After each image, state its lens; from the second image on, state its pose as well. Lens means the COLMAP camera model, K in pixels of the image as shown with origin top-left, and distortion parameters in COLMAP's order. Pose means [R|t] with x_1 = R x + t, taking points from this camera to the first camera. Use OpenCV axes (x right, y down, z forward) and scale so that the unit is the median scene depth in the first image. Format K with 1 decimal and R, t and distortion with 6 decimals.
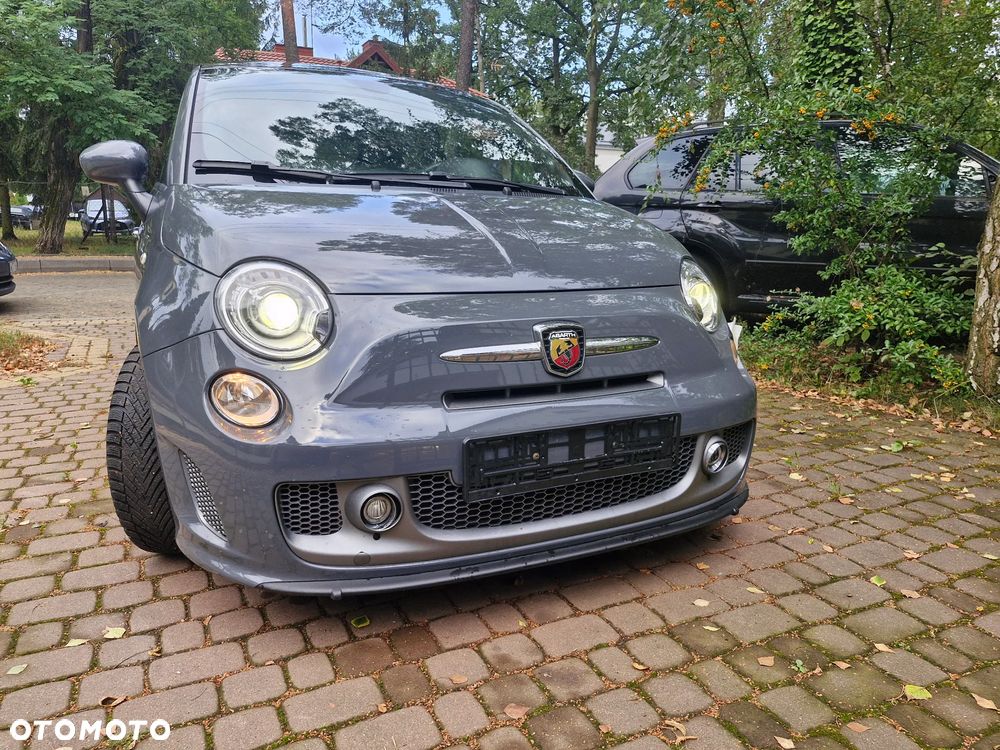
lens RADIAL K [[707.3, 0, 501.6], [0, 707.3, 384.7], [0, 0, 1]] dist [0.034541, -0.029281]
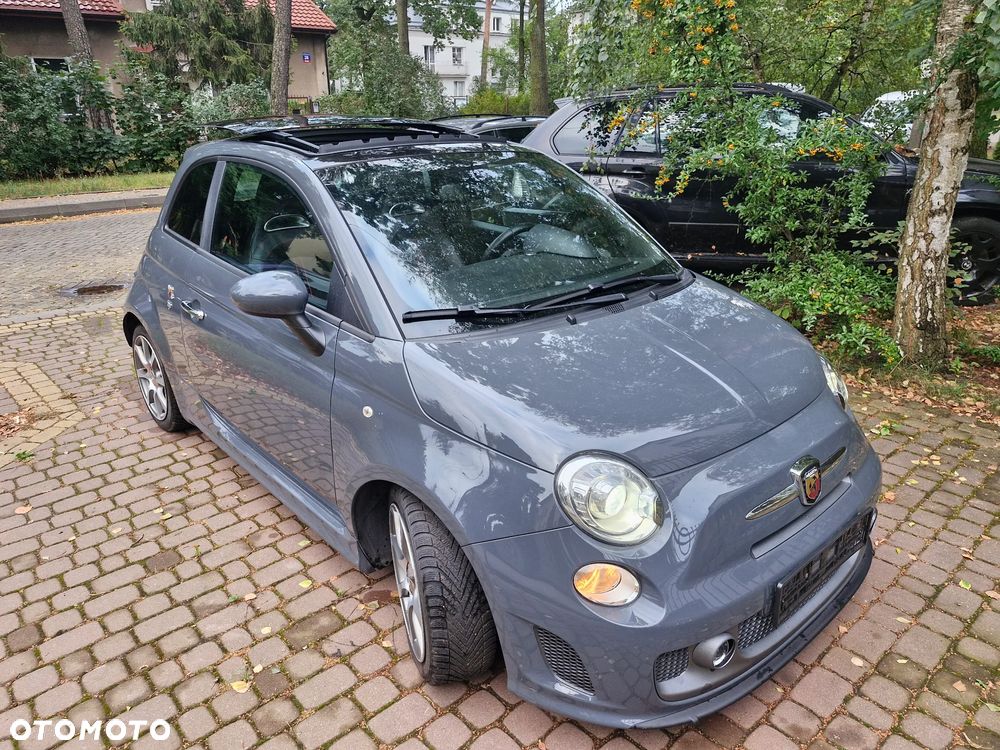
lens RADIAL K [[707.3, 0, 497.5], [0, 707.3, 365.4], [0, 0, 1]] dist [0.034541, -0.029281]
pose [[0.960315, -0.122387, 0.250633, -0.872273], [0.086964, 0.985177, 0.147865, -0.585416], [-0.265015, -0.120201, 0.956723, -0.041447]]
